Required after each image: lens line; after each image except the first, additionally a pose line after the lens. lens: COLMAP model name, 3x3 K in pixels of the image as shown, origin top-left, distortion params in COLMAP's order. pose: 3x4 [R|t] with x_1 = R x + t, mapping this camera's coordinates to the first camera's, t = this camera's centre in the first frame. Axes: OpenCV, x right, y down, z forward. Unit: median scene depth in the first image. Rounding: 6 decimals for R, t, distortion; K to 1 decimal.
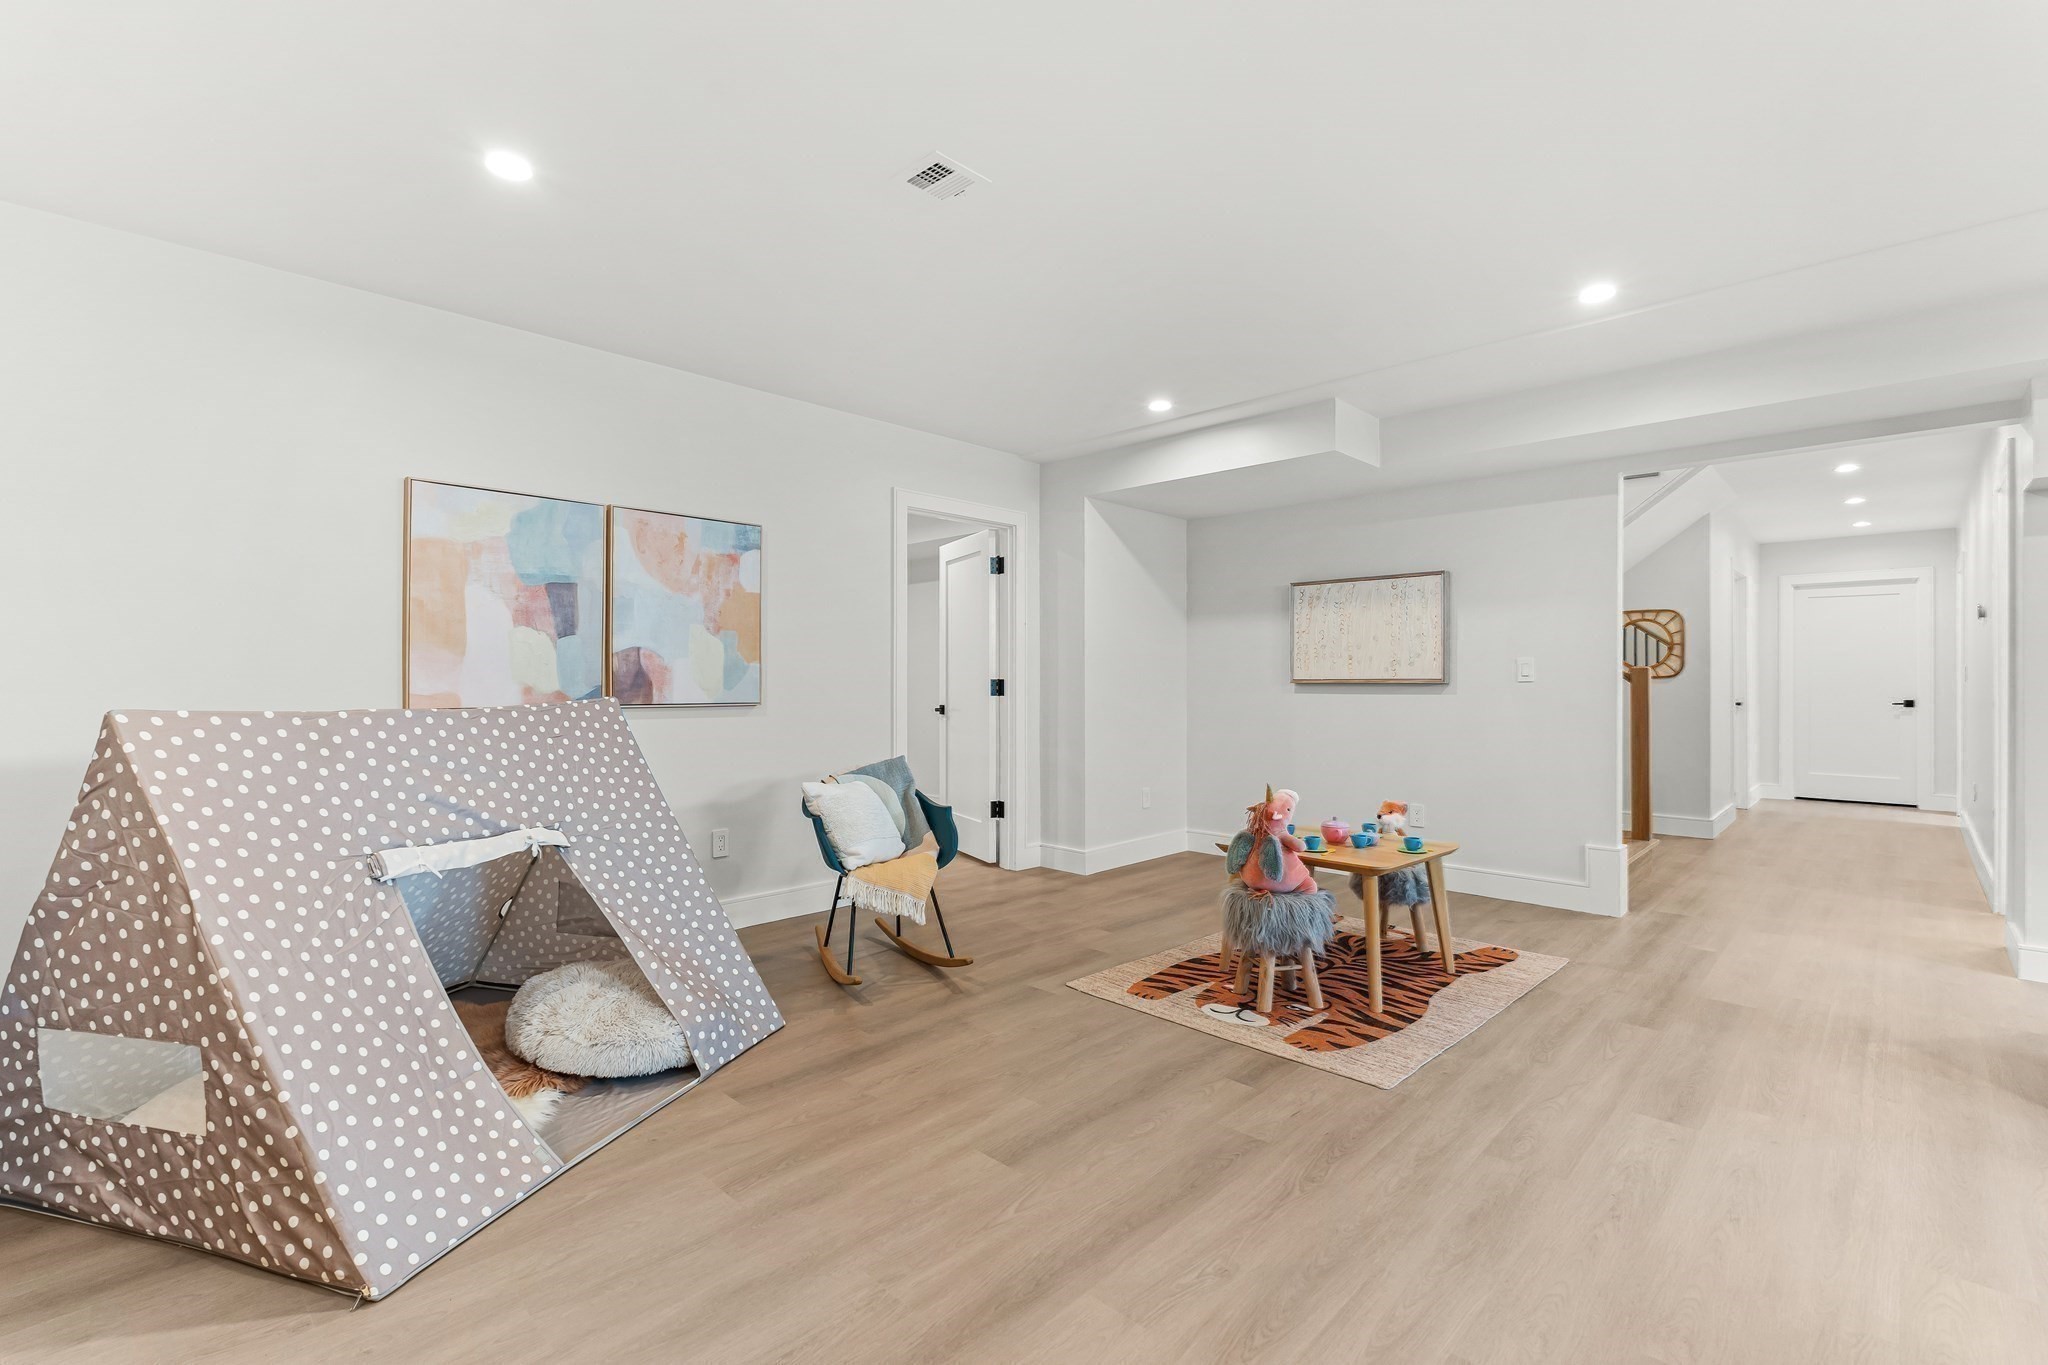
lens RADIAL K [[901.7, 0, 1024.0], [0, 901.7, 682.5], [0, 0, 1]] dist [-0.011492, 0.000221]
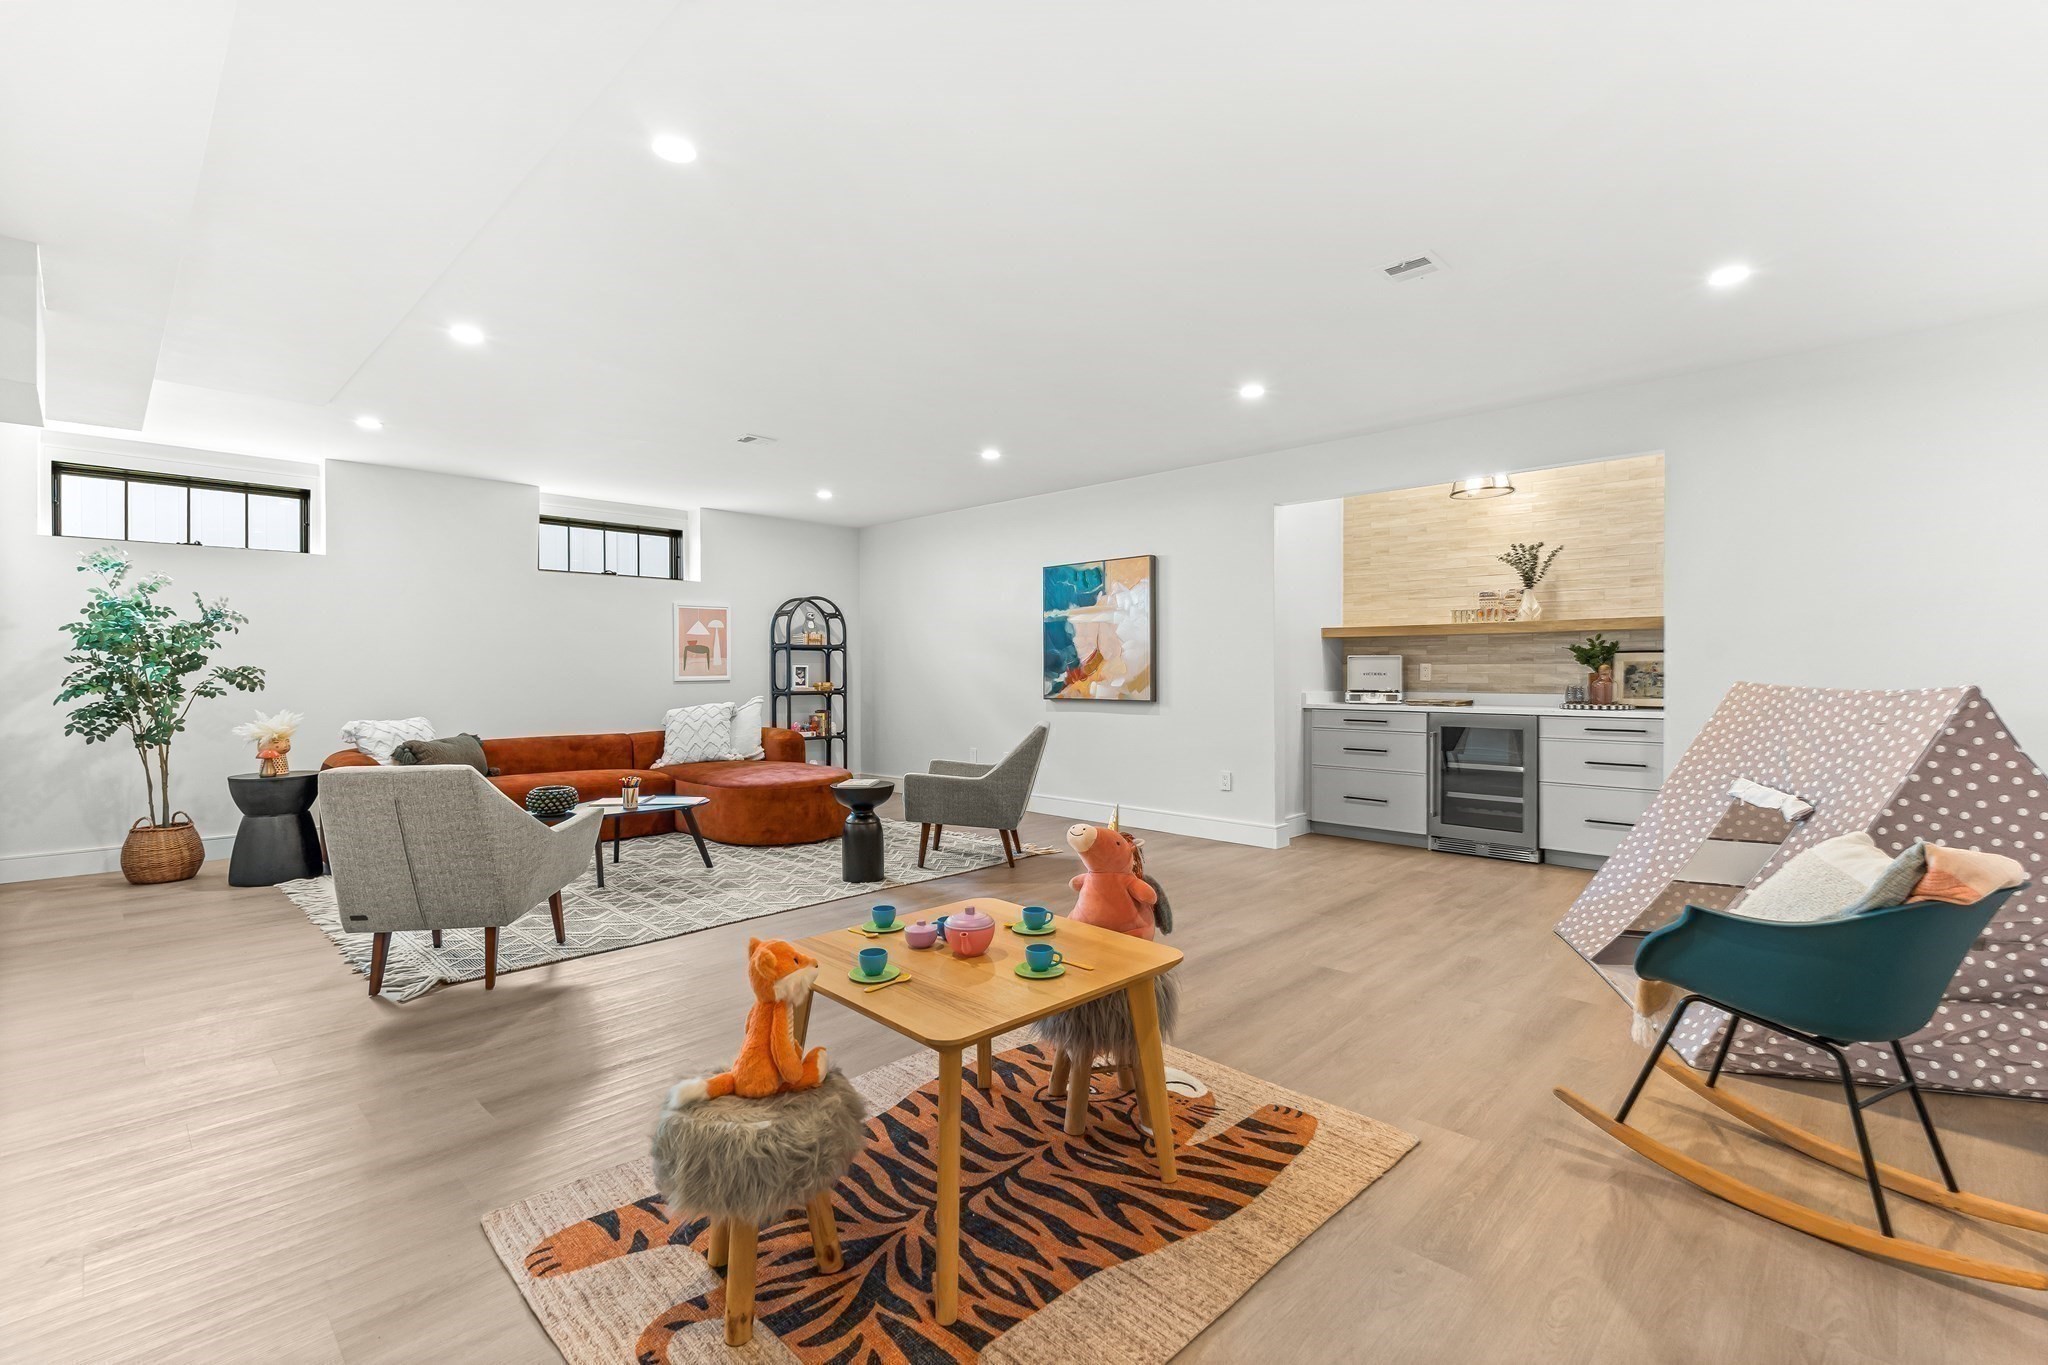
lens RADIAL K [[901.7, 0, 1024.0], [0, 901.7, 682.5], [0, 0, 1]] dist [-0.011492, 0.000221]
pose [[-0.999960, 0.008607, -0.002613, 0.333060], [0.008591, 0.999946, 0.005932, 0.005561], [0.002664, 0.005909, -0.999979, 1.666815]]
